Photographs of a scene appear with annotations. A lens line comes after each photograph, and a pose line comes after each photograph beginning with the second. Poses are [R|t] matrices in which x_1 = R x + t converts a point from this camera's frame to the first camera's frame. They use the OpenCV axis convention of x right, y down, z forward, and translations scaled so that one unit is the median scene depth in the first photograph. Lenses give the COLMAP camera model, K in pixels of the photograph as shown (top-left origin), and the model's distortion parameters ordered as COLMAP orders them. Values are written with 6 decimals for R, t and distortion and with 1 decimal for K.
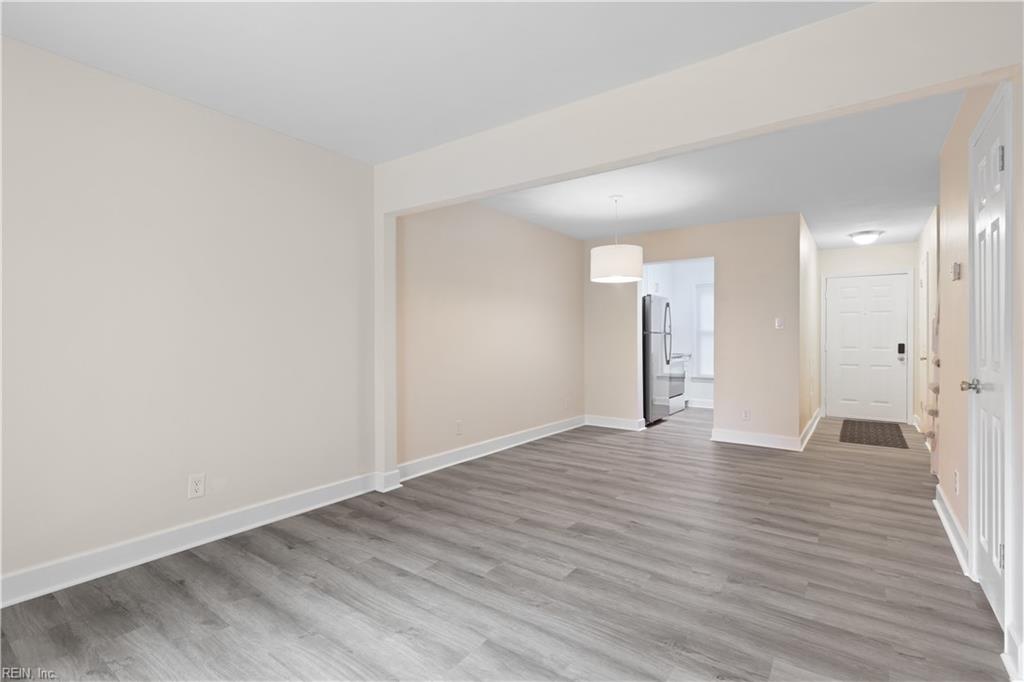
lens RADIAL K [[471.9, 0, 501.6], [0, 471.9, 337.4], [0, 0, 1]] dist [0.001197, -0.000135]
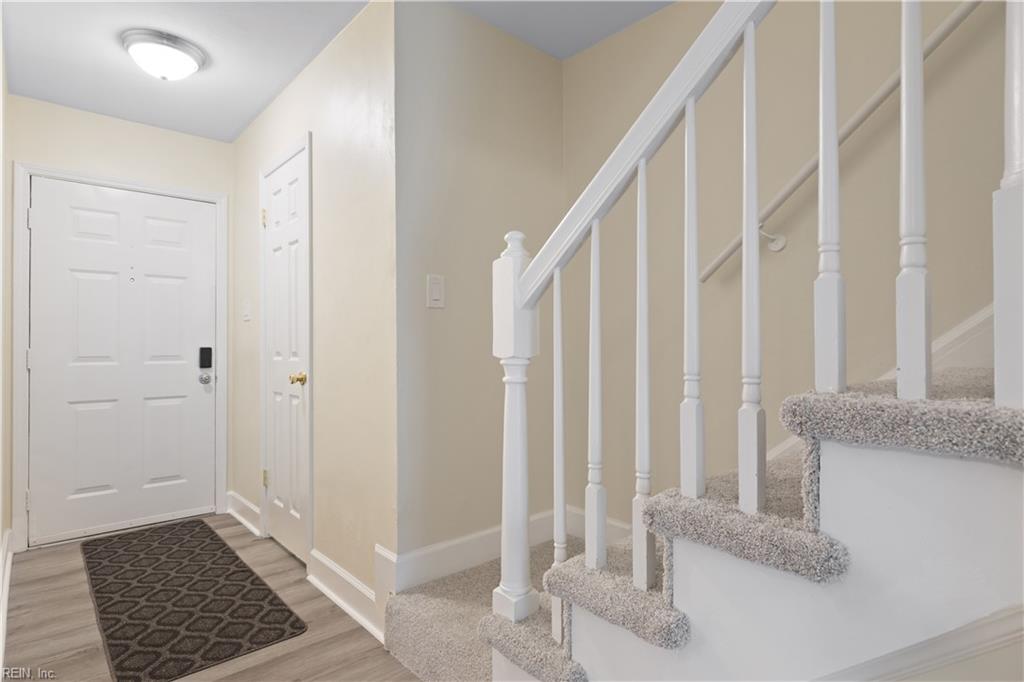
lens RADIAL K [[552.9, 0, 523.0], [0, 552.9, 342.3], [0, 0, 1]] dist [0.003706, -0.005211]
pose [[0.182445, 0.005516, 0.983201, 0.711717], [0.000376, 0.999984, -0.005680, 0.022504], [-0.983216, 0.001406, 0.182440, 1.159150]]
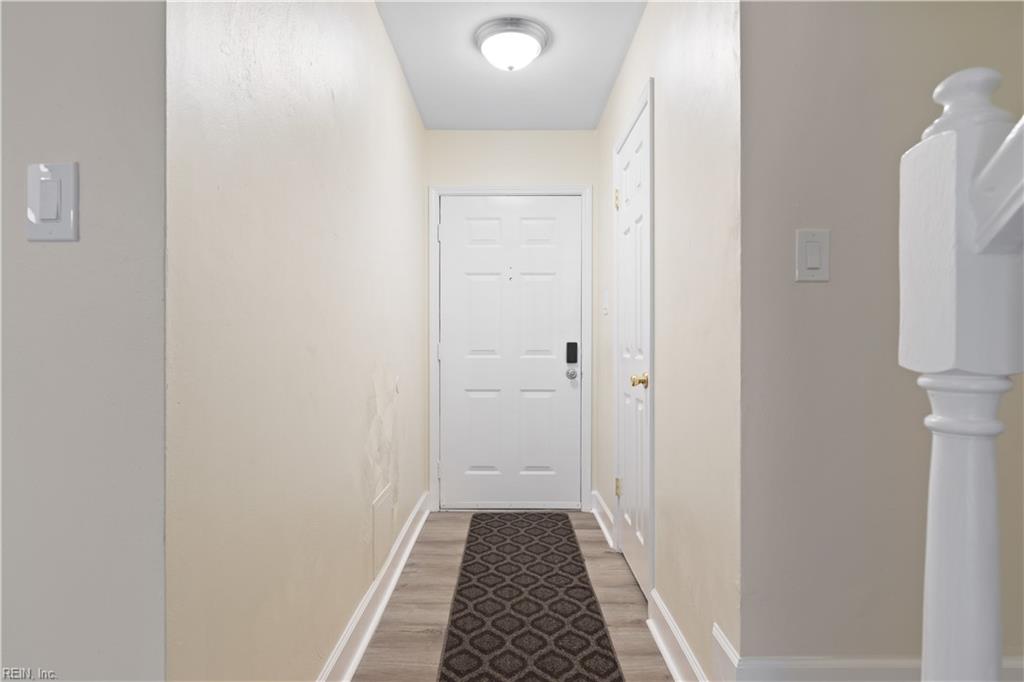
lens RADIAL K [[552.9, 0, 493.8], [0, 552.9, 347.3], [0, 0, 1]] dist [0.003706, -0.005211]
pose [[0.808586, -0.006219, 0.588346, 0.910447], [-0.002148, 0.999906, 0.013521, 0.021508], [-0.588375, -0.012197, 0.808496, 1.188572]]
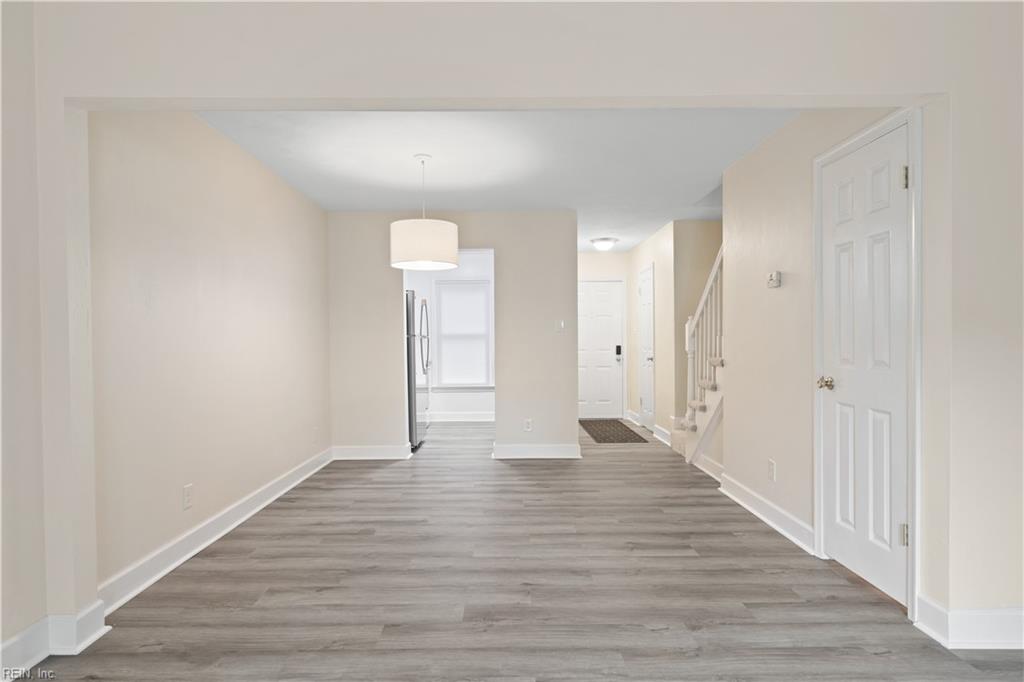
lens RADIAL K [[552.9, 0, 498.3], [0, 552.9, 346.8], [0, 0, 1]] dist [0.003706, -0.005211]
pose [[0.801329, -0.014054, 0.598059, -0.266546], [0.008582, 0.999891, 0.011997, -0.003134], [-0.598162, -0.004481, 0.801363, 0.290721]]
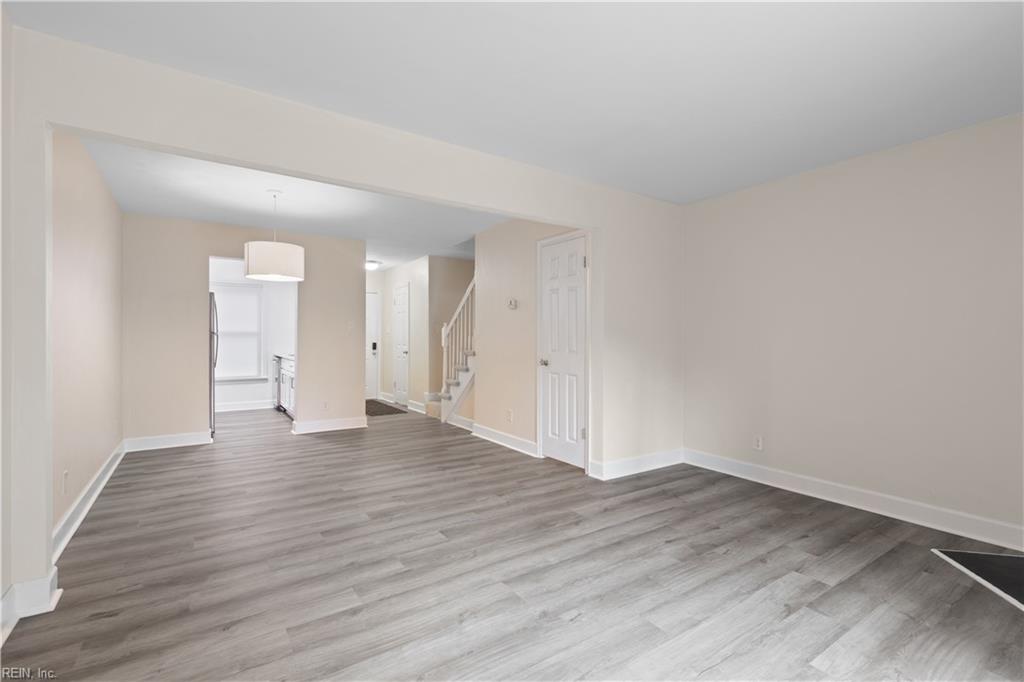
lens RADIAL K [[471.9, 0, 505.2], [0, 471.9, 335.2], [0, 0, 1]] dist [0.001197, -0.000135]
pose [[0.334183, 0.005406, 0.942493, -0.684066], [-0.000809, 0.999985, -0.005449, -0.003204], [-0.942508, 0.001058, 0.334183, 0.324695]]
